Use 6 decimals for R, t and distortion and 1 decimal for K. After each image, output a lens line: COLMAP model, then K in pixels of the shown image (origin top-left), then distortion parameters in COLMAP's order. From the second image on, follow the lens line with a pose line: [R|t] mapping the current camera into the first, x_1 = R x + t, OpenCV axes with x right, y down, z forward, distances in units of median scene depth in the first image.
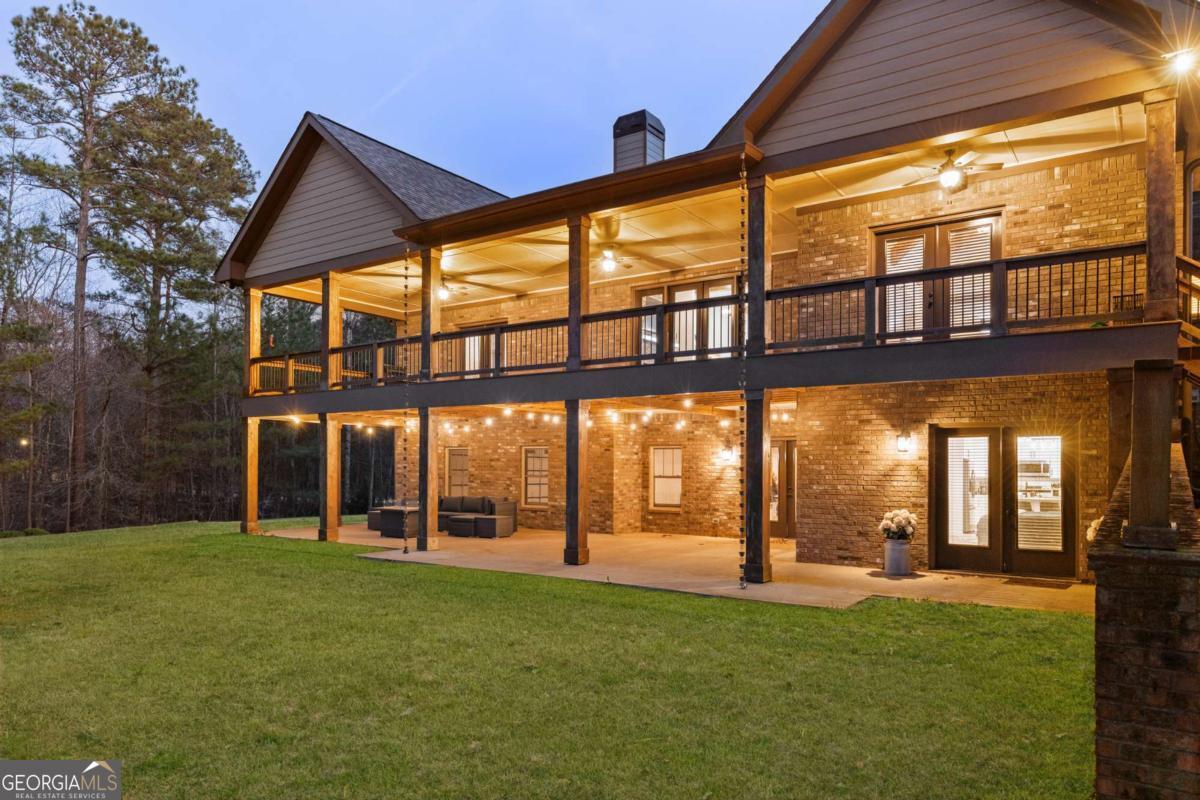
lens RADIAL K [[801.7, 0, 600.0], [0, 801.7, 400.0], [0, 0, 1]] dist [0.047666, 0.000691]
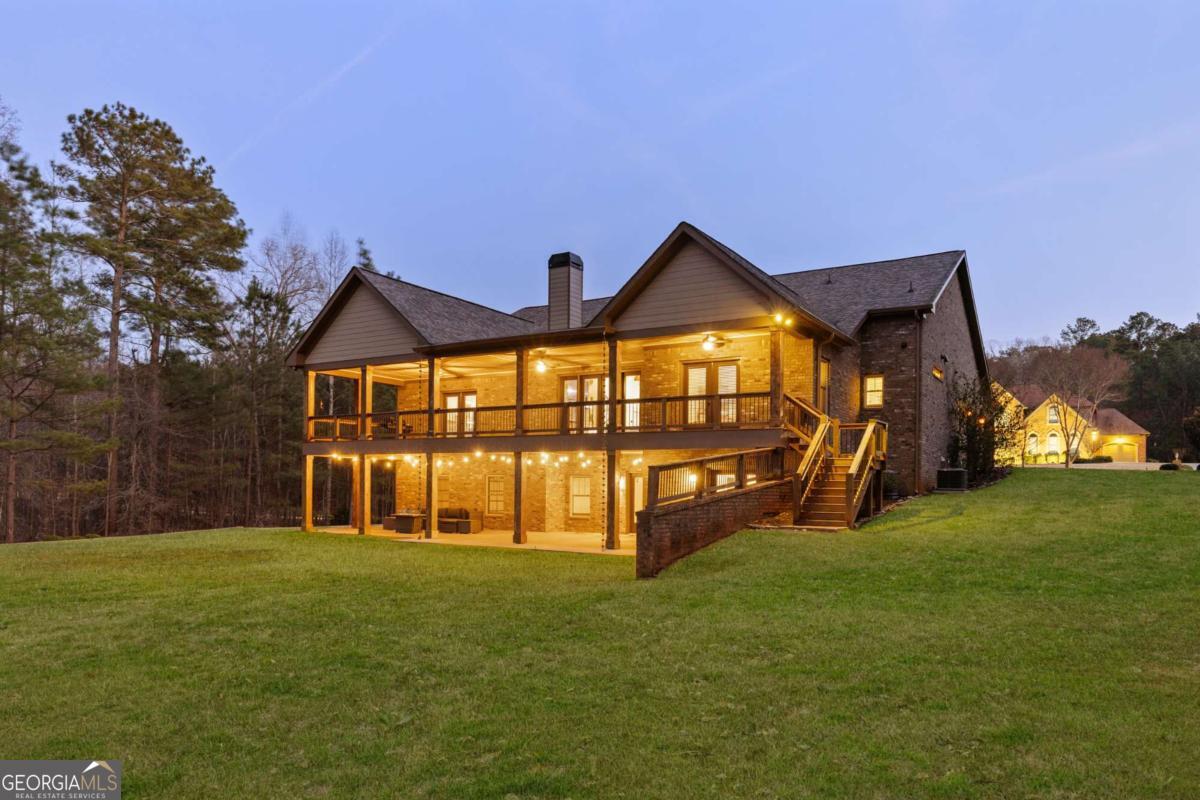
lens RADIAL K [[846.2, 0, 594.4], [0, 846.2, 457.2], [0, 0, 1]] dist [-0.004477, -0.002449]
pose [[0.998980, 0.007002, 0.044605, 0.038296], [-0.009122, 0.998828, 0.047524, -0.058902], [-0.044220, -0.047882, 0.997874, -0.657494]]
